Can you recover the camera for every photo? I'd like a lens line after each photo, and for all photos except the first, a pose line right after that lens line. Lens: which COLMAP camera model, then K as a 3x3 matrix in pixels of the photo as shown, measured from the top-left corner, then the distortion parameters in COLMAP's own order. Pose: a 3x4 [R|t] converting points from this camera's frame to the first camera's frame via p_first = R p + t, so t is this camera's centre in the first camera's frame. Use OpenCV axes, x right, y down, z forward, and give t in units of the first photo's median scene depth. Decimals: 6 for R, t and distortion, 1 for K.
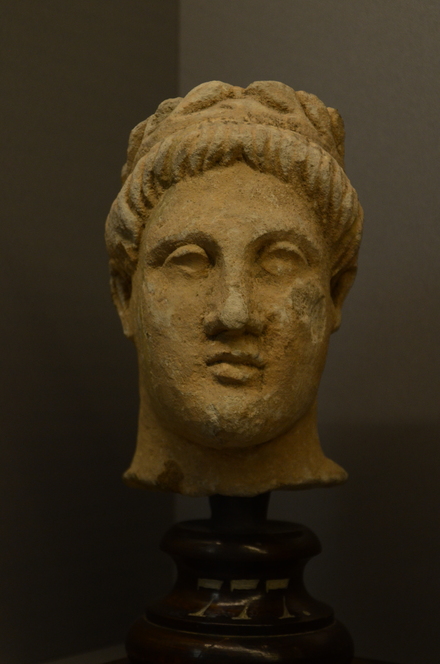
lens RADIAL K [[1515.5, 0, 220.0], [0, 1515.5, 332.0], [0, 0, 1]] dist [0.085234, 0.606973]
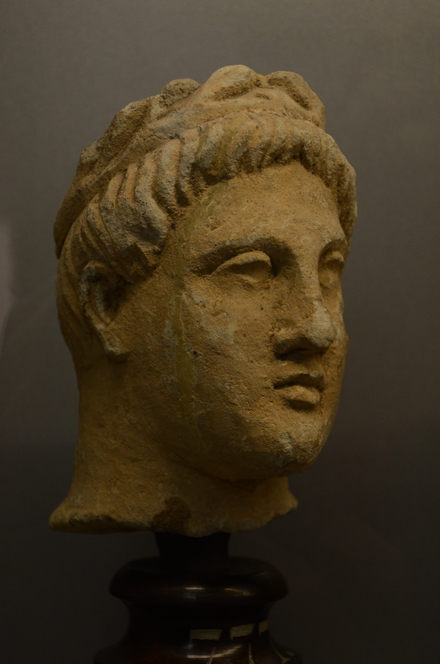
lens RADIAL K [[1515.5, 0, 220.0], [0, 1515.5, 332.0], [0, 0, 1]] dist [0.085234, 0.606973]
pose [[0.797289, 0.001988, 0.603595, -0.563003], [-0.007087, 0.999956, 0.006068, -0.015863], [-0.603556, -0.009116, 0.797268, 0.309844]]
